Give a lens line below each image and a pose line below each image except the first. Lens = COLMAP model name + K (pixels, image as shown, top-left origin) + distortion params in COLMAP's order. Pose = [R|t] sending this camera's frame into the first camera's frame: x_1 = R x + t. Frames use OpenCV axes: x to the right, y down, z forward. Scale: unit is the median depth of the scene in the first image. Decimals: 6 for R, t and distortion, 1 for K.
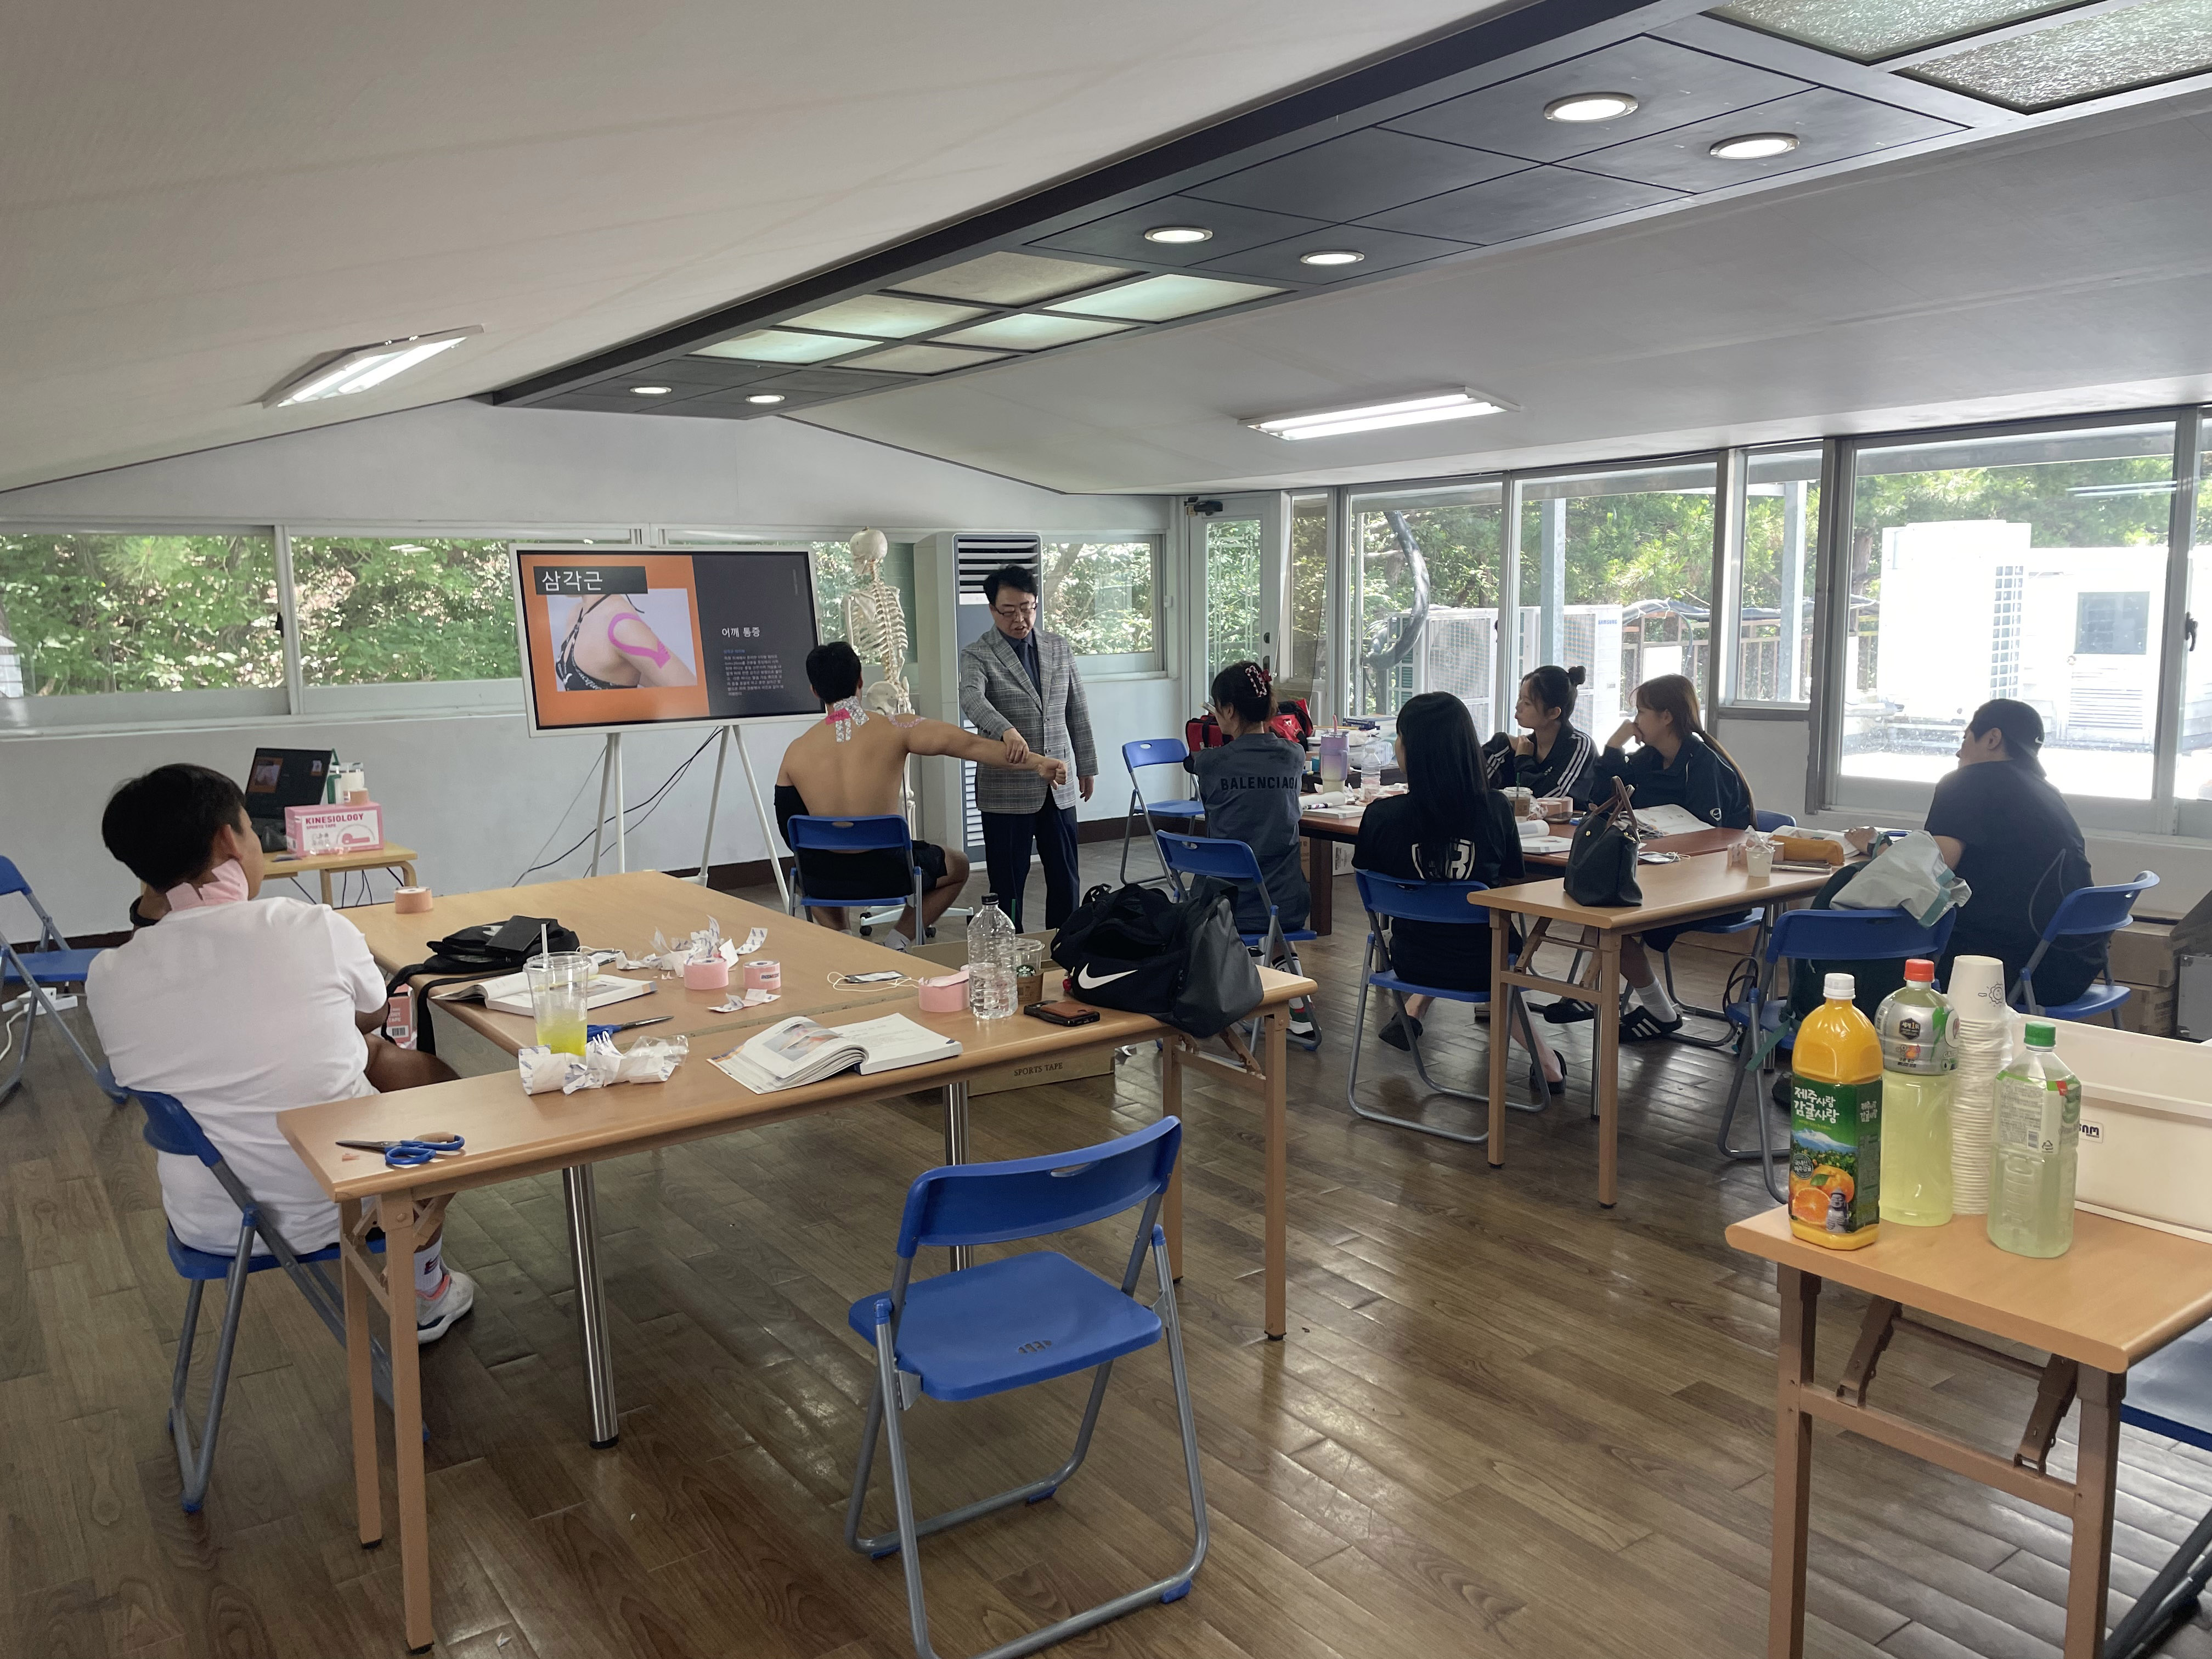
lens RADIAL K [[1646.5, 0, 1110.5], [0, 1646.5, 827.3], [0, 0, 1]] dist [0.057257, -0.093161]
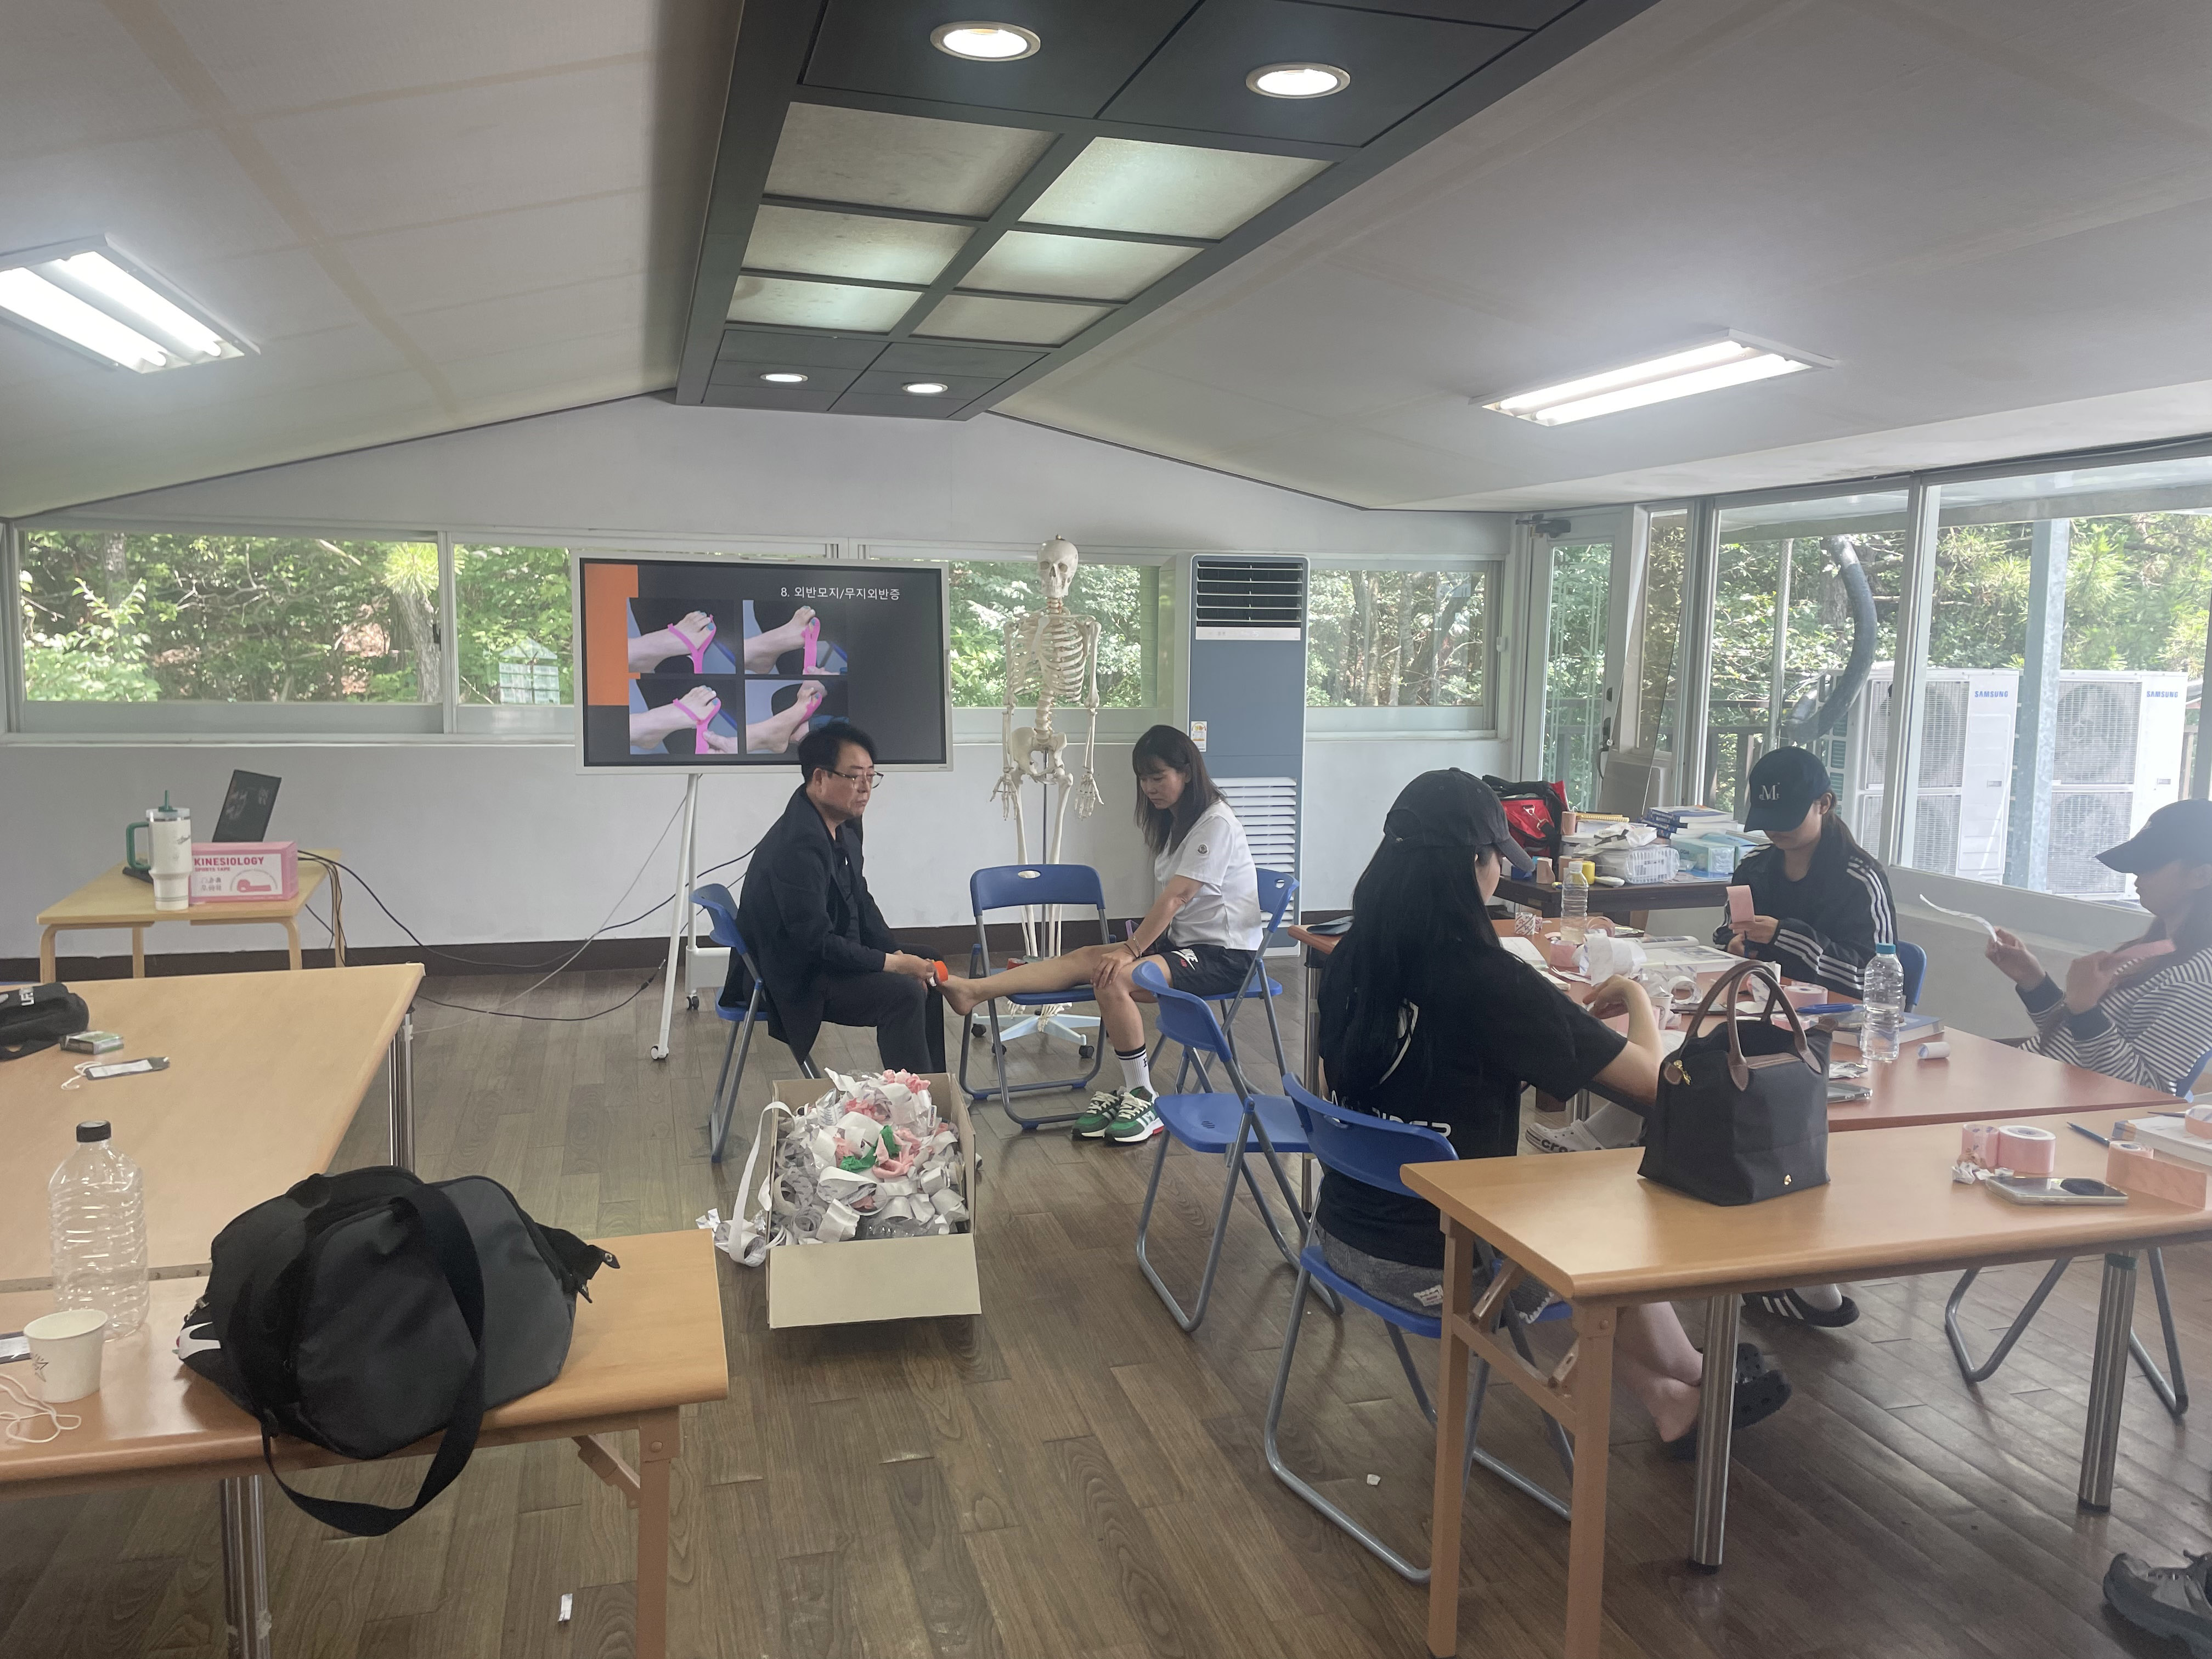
lens RADIAL K [[1646.5, 0, 1110.5], [0, 1646.5, 827.3], [0, 0, 1]] dist [0.057257, -0.093161]
pose [[0.940098, 0.069783, -0.333685, 0.203233], [-0.077518, 0.996942, -0.009904, -0.039528], [0.331973, 0.035178, 0.942633, 0.281052]]
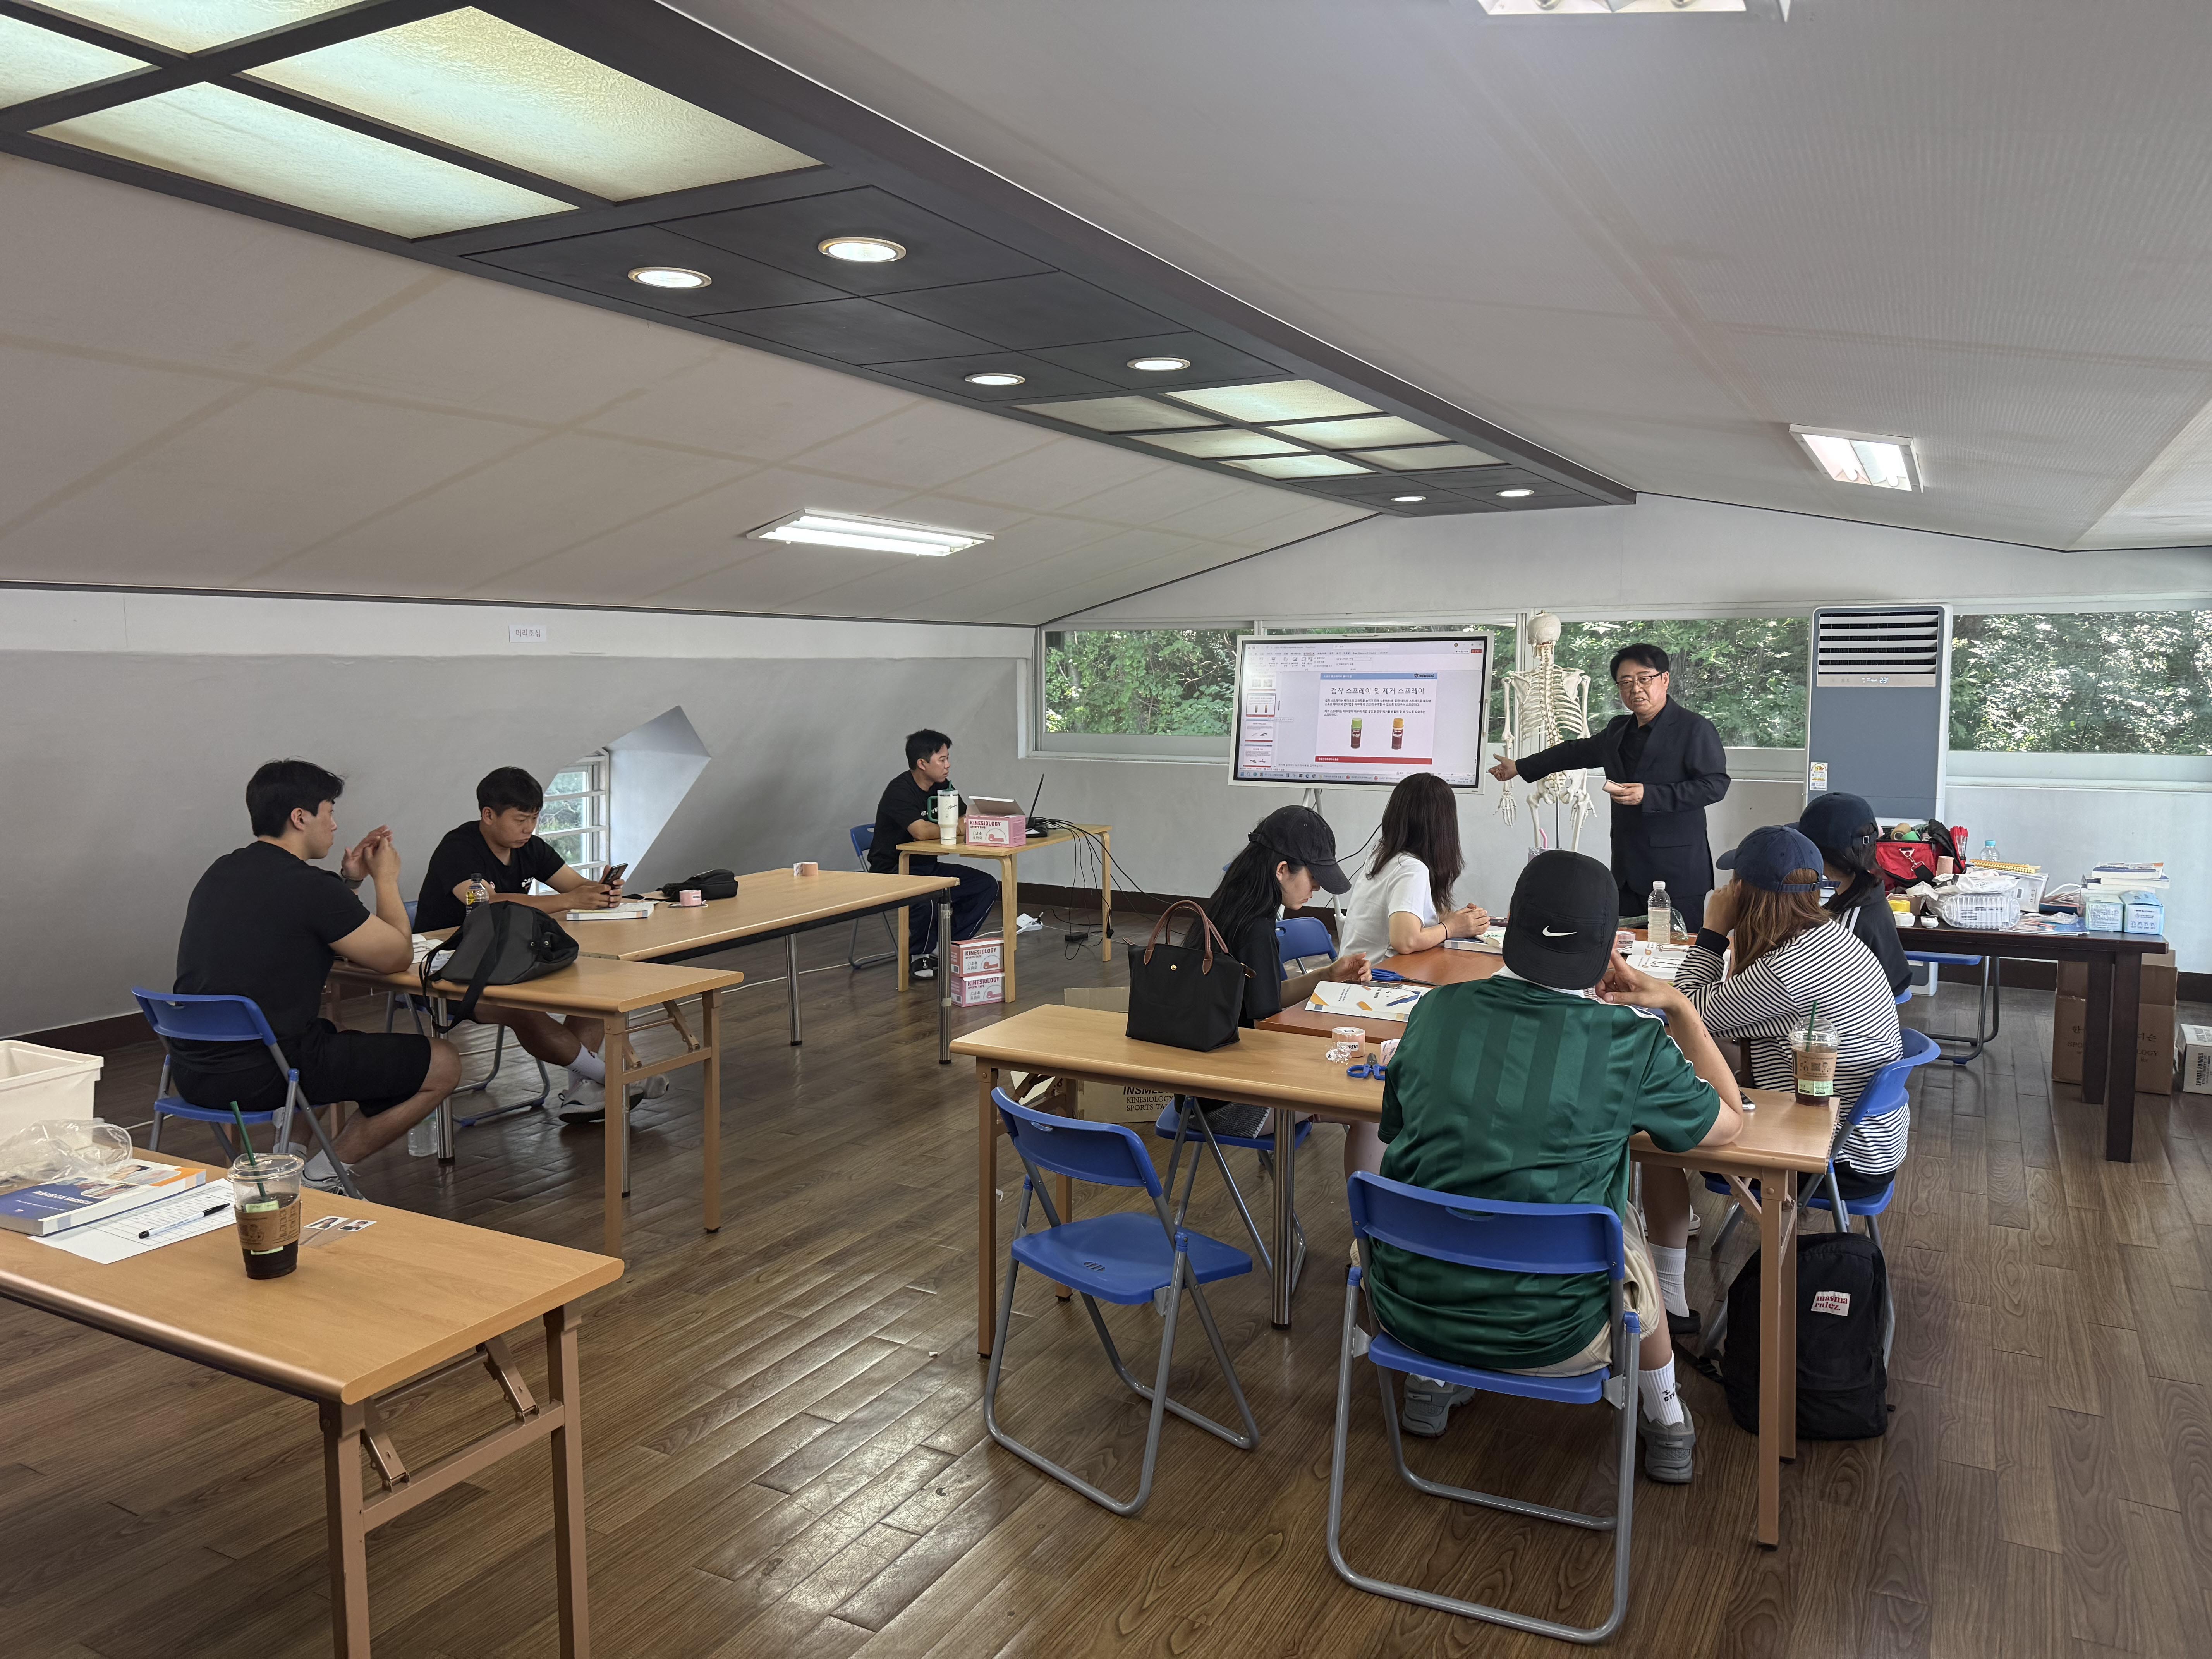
lens RADIAL K [[1521.0, 0, 1101.9], [0, 1521.0, 832.8], [0, 0, 1]] dist [0.032364, -0.048402]
pose [[0.401110, 0.112830, -0.909054, 0.691059], [-0.130933, 0.989257, 0.065012, -0.081453], [0.906624, 0.092948, 0.411575, 0.430151]]
